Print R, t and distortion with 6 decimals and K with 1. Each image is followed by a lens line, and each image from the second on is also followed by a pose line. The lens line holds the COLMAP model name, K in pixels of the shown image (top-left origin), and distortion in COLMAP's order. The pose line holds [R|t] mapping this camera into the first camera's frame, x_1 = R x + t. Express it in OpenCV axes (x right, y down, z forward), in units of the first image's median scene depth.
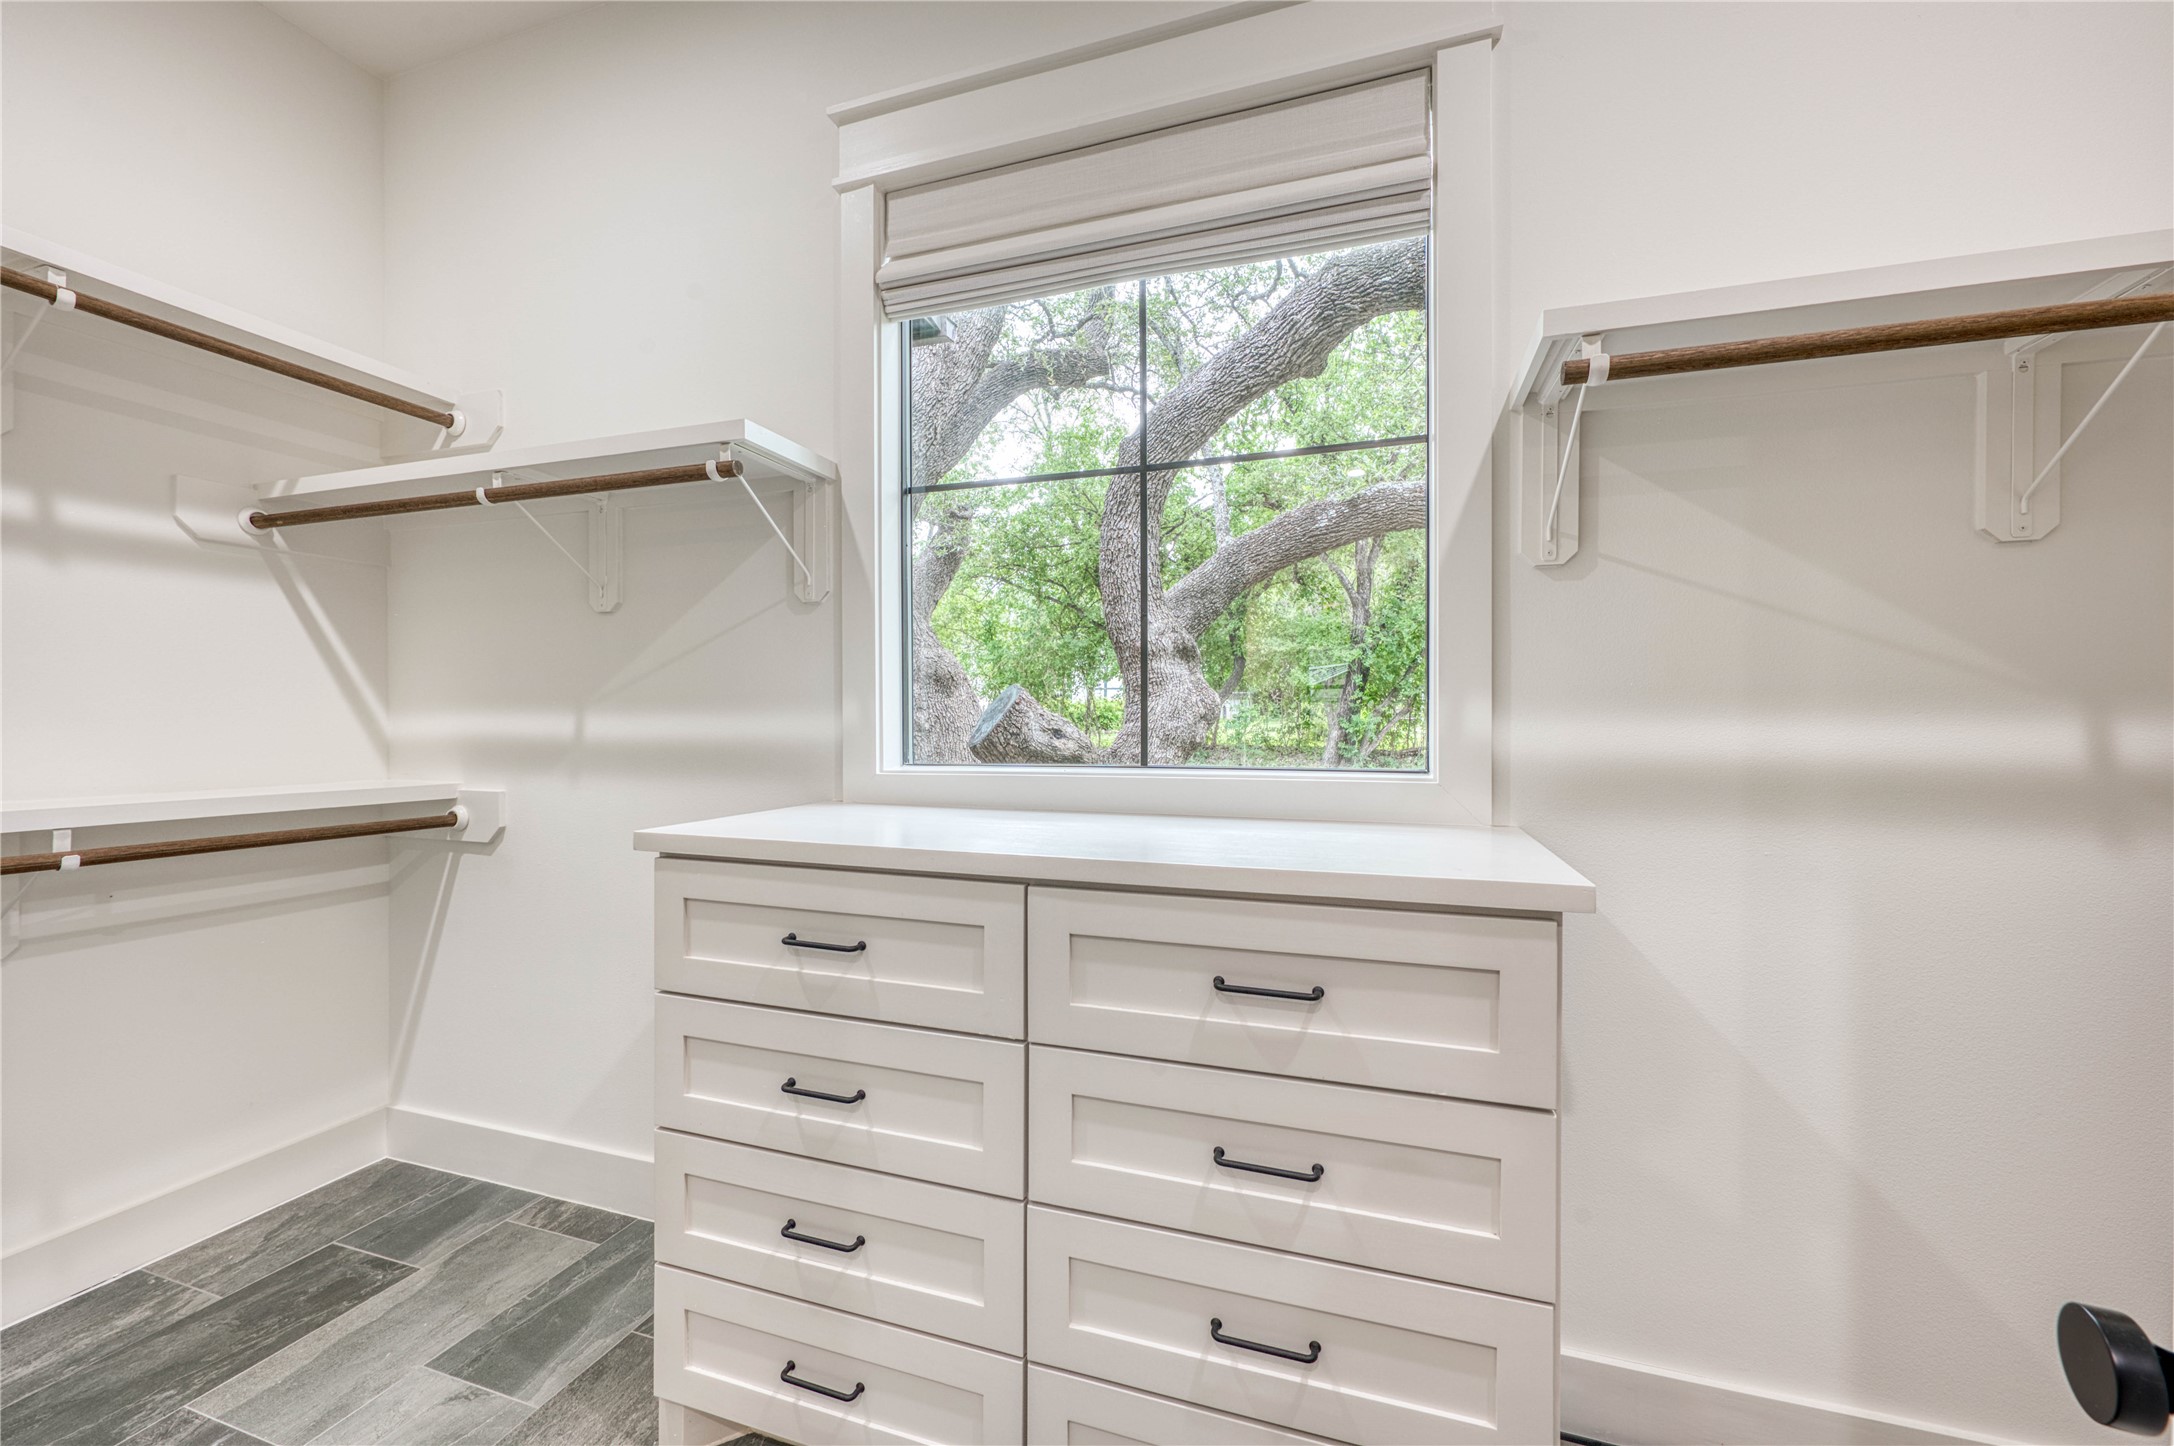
lens RADIAL K [[857.5, 0, 1081.6], [0, 857.5, 719.9], [0, 0, 1]] dist [-0.000244, -0.000112]
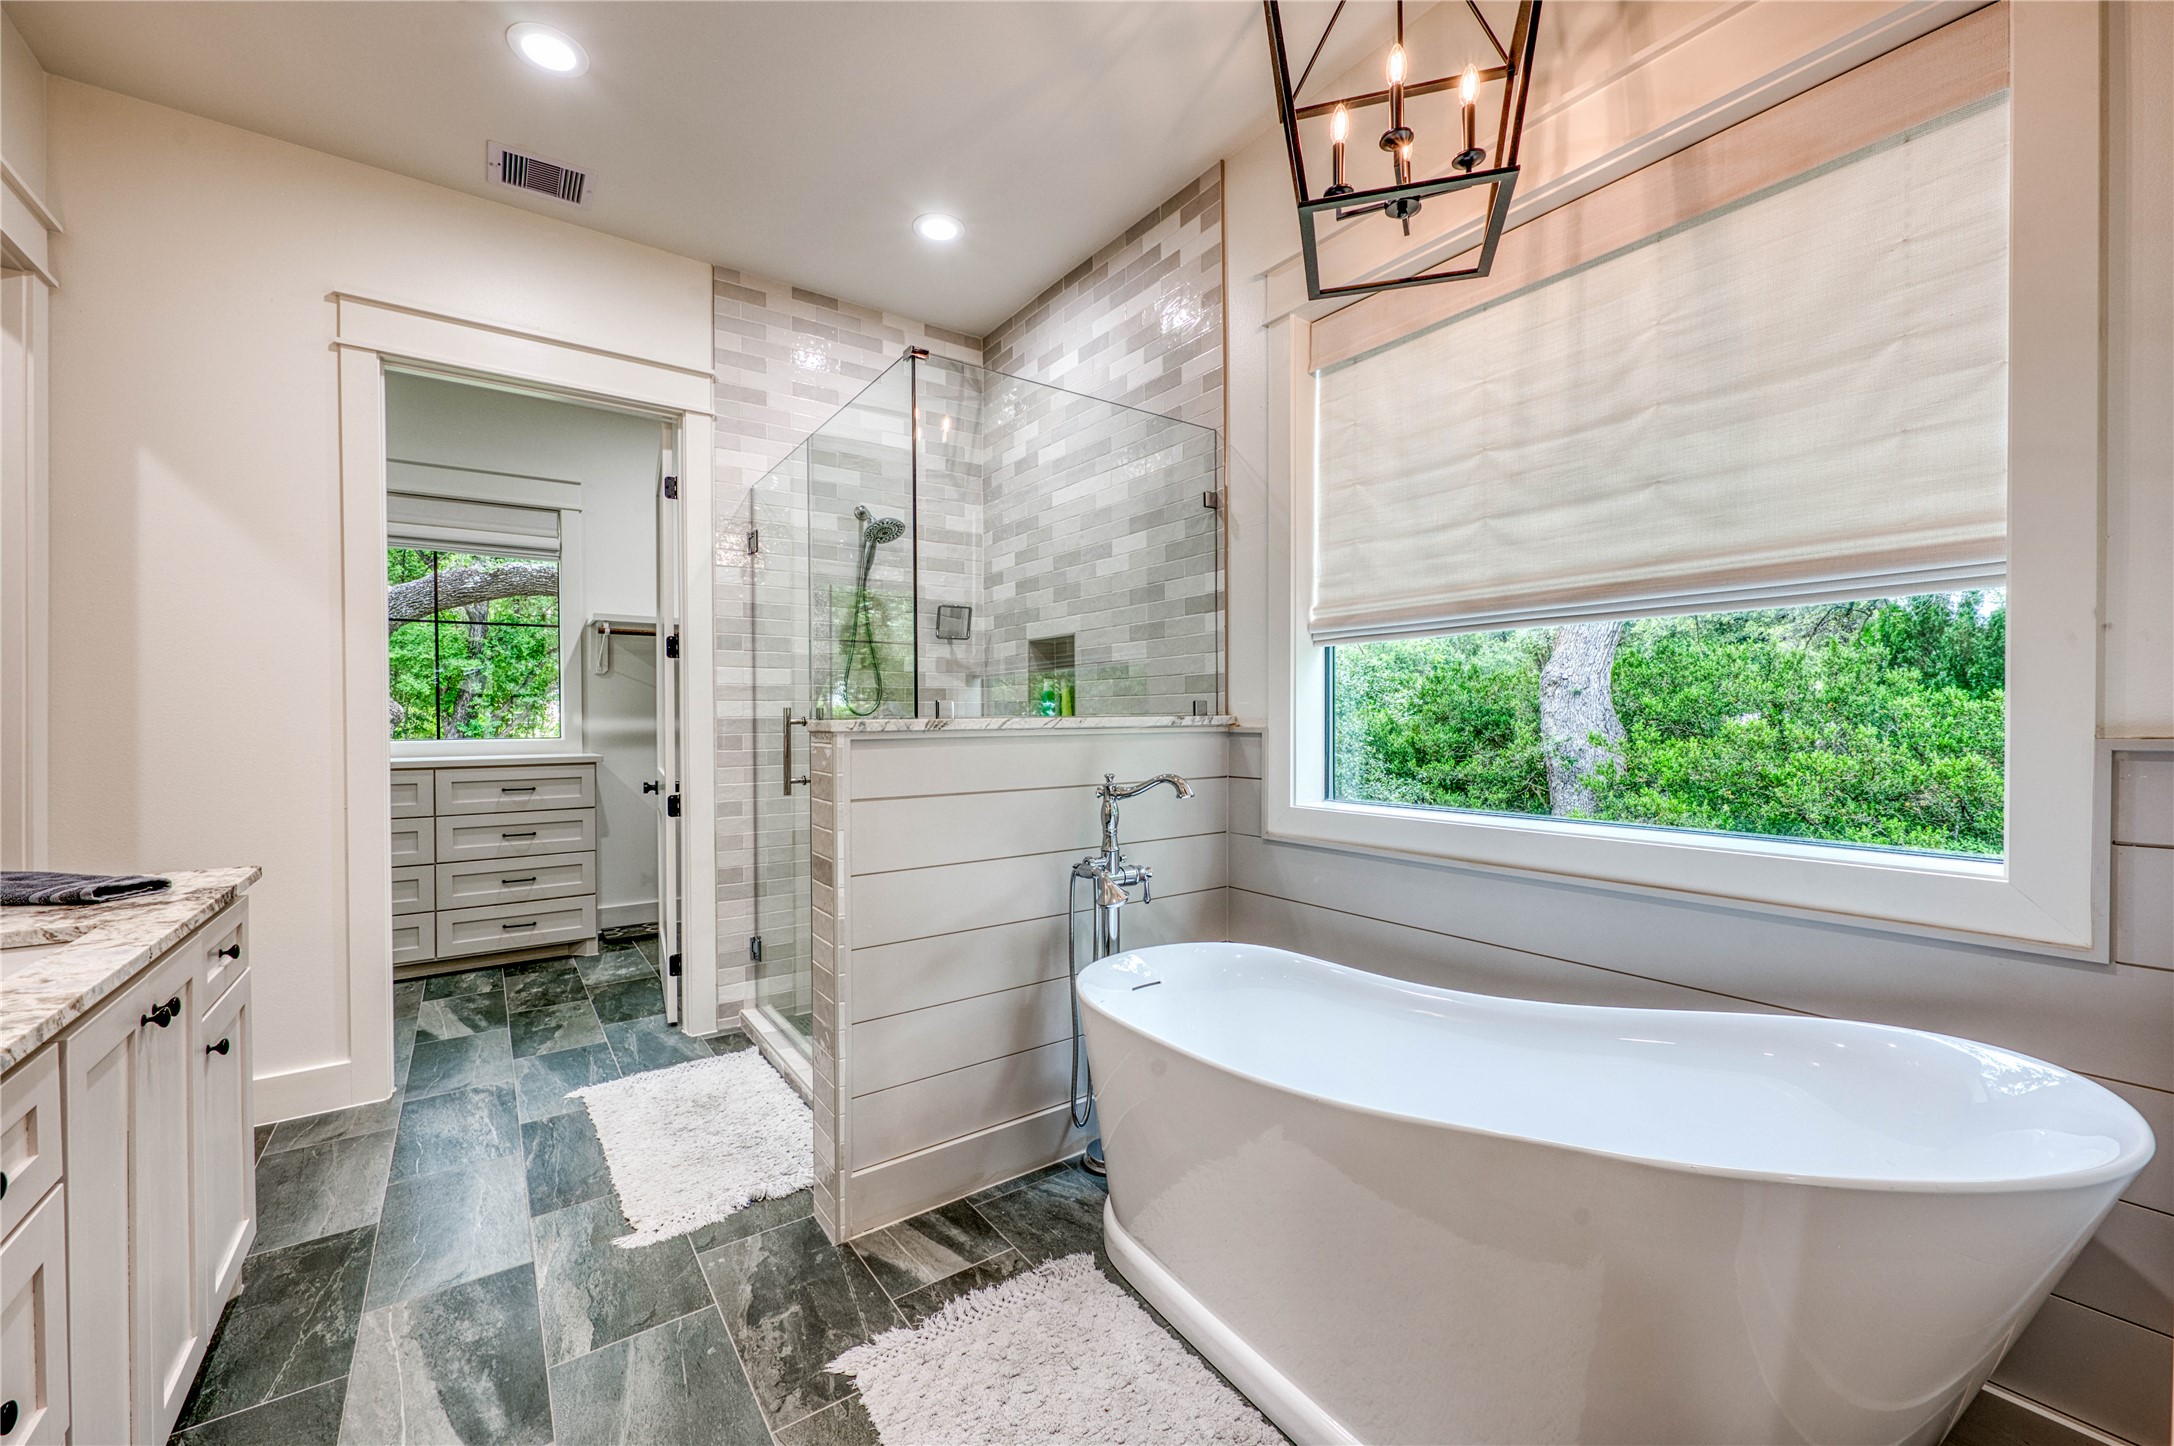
lens RADIAL K [[857.5, 0, 1081.1], [0, 857.5, 722.2], [0, 0, 1]] dist [-0.000244, -0.000112]
pose [[0.584016, -0.008560, 0.811697, -0.287424], [0.010072, 0.999944, 0.003298, 0.004591], [-0.811680, 0.006249, 0.584070, -0.663675]]
